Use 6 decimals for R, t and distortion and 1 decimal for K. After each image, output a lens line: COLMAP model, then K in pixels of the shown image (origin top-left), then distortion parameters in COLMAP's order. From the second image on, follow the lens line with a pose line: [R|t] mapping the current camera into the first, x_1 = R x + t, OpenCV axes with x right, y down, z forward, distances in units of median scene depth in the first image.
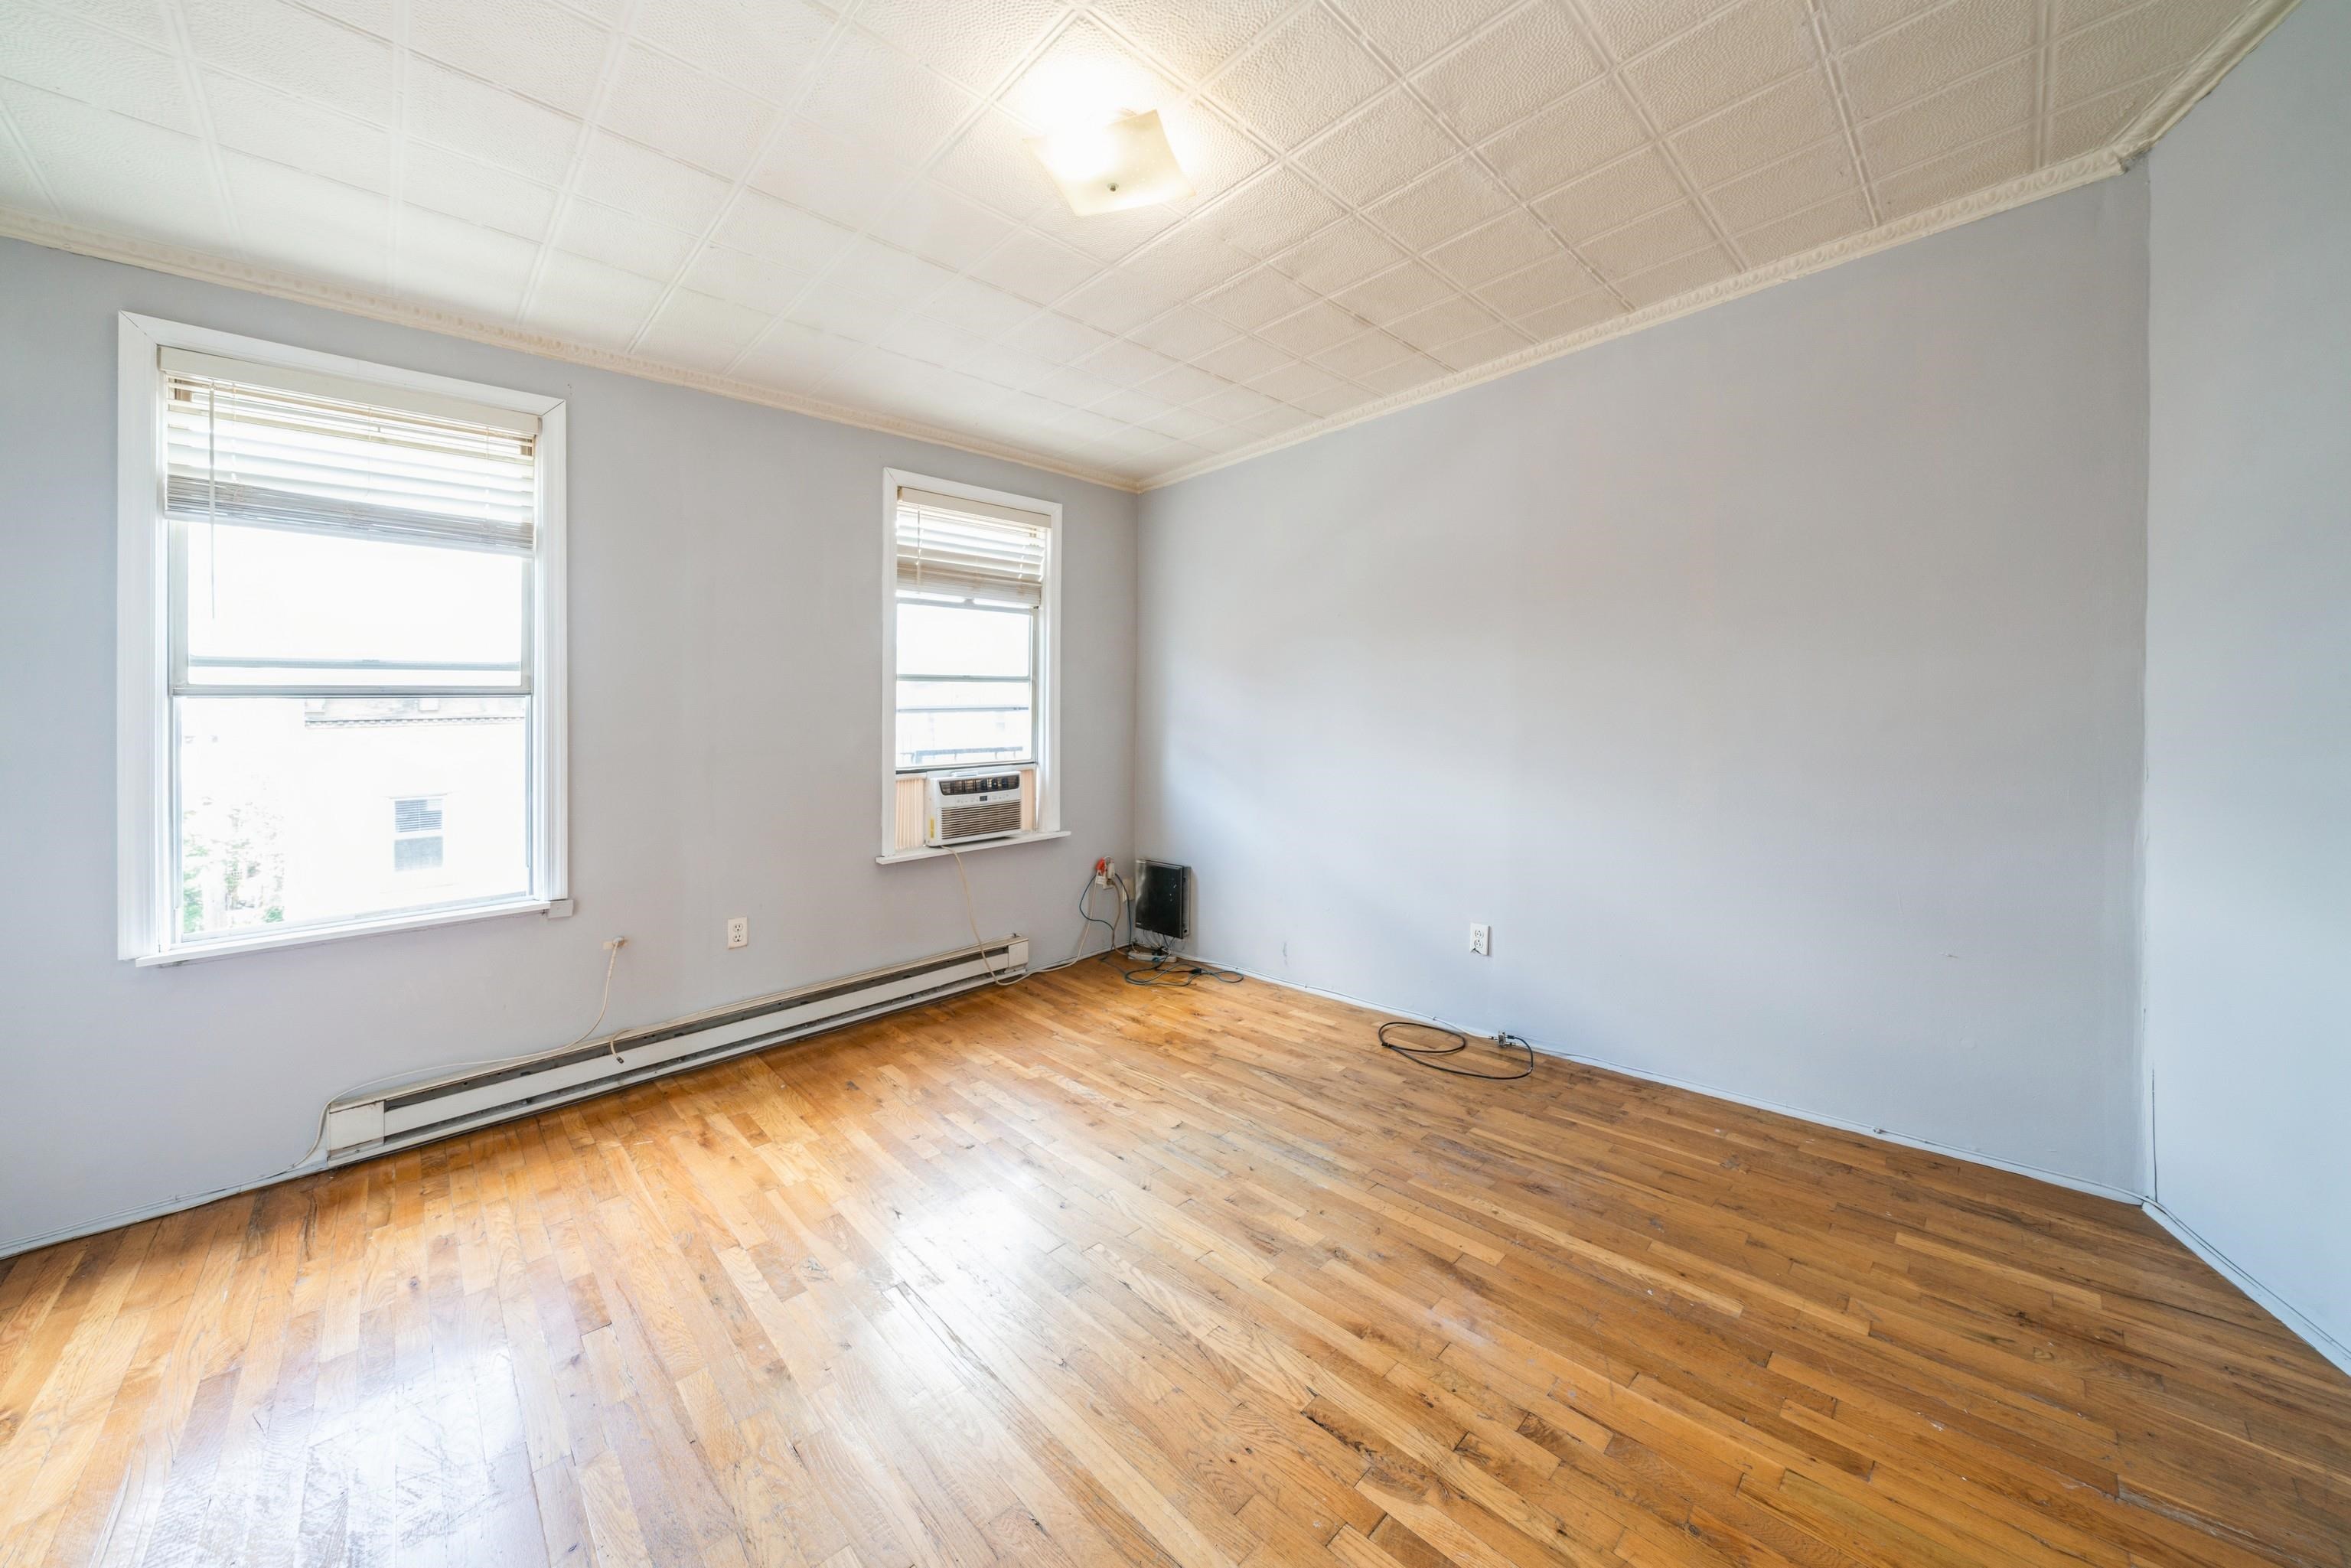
lens RADIAL K [[821.8, 0, 1169.1], [0, 821.8, 730.4], [0, 0, 1]] dist [-0.001993, -0.000103]
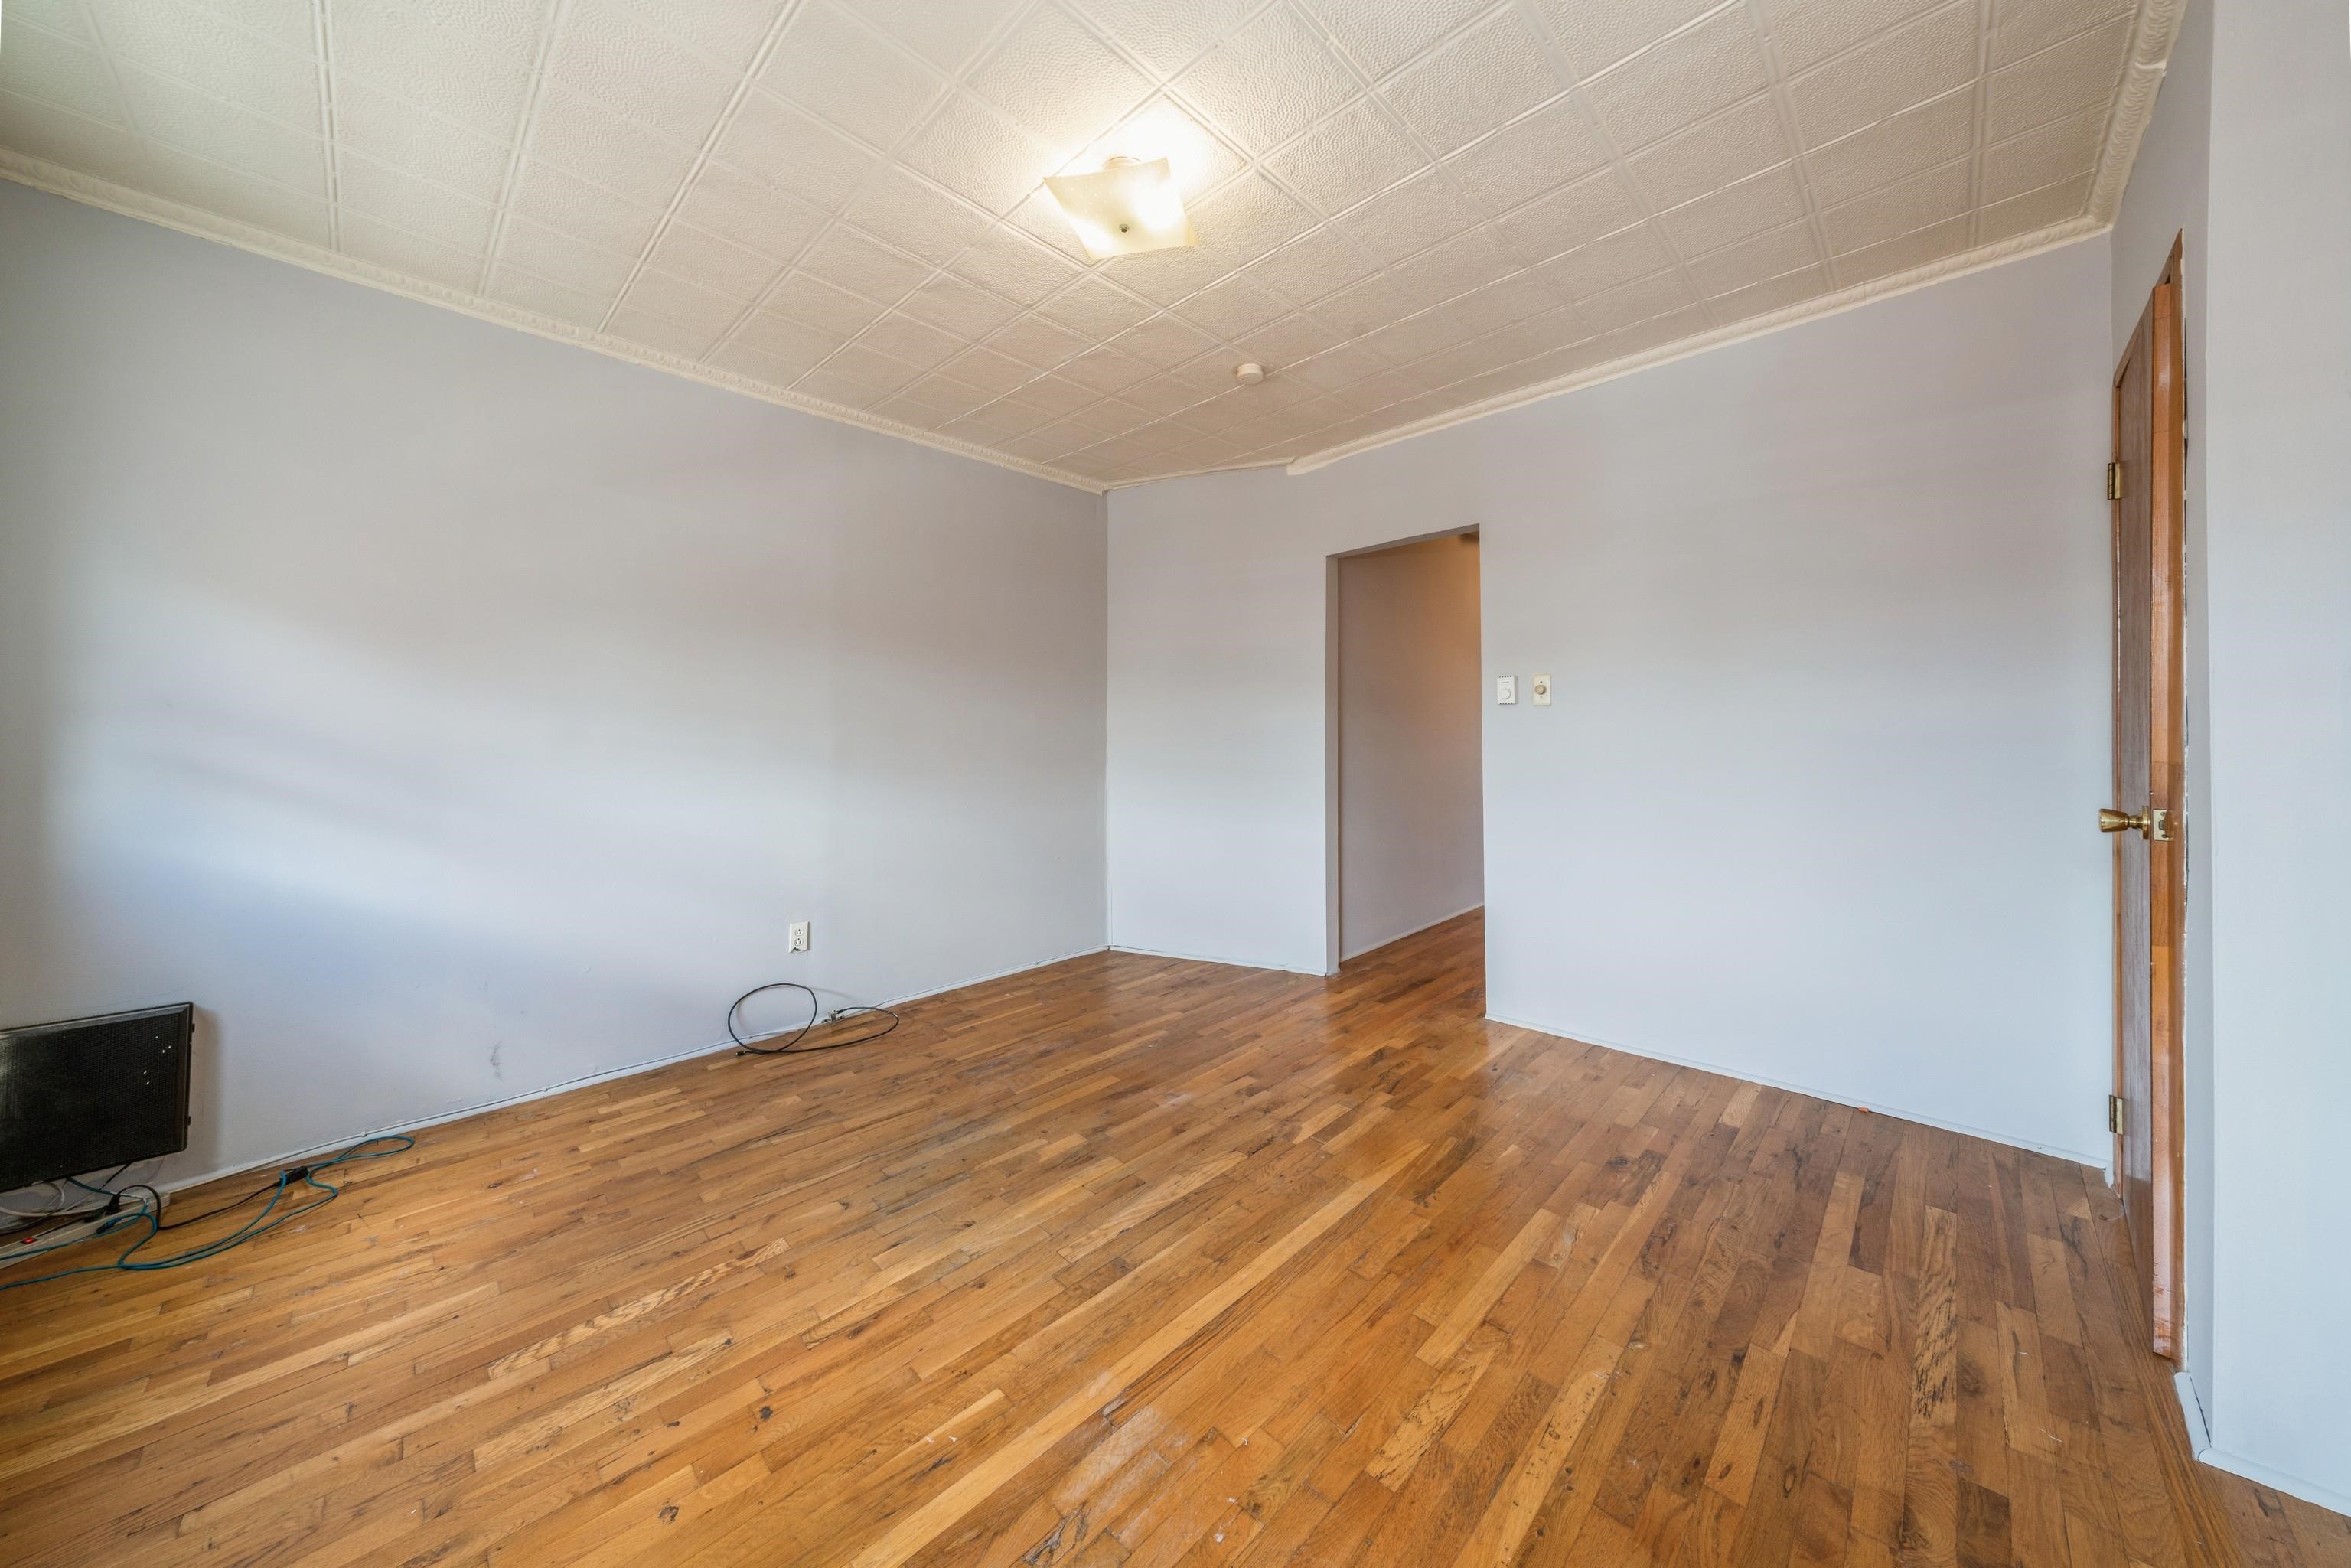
lens RADIAL K [[790.0, 0, 1165.7], [0, 790.0, 766.5], [0, 0, 1]] dist [0.001162, 0.000192]
pose [[-0.012696, -0.022925, 0.999657, -0.621553], [0.006055, 0.999717, 0.023003, 0.015614], [-0.999901, 0.006345, -0.012553, 0.536159]]
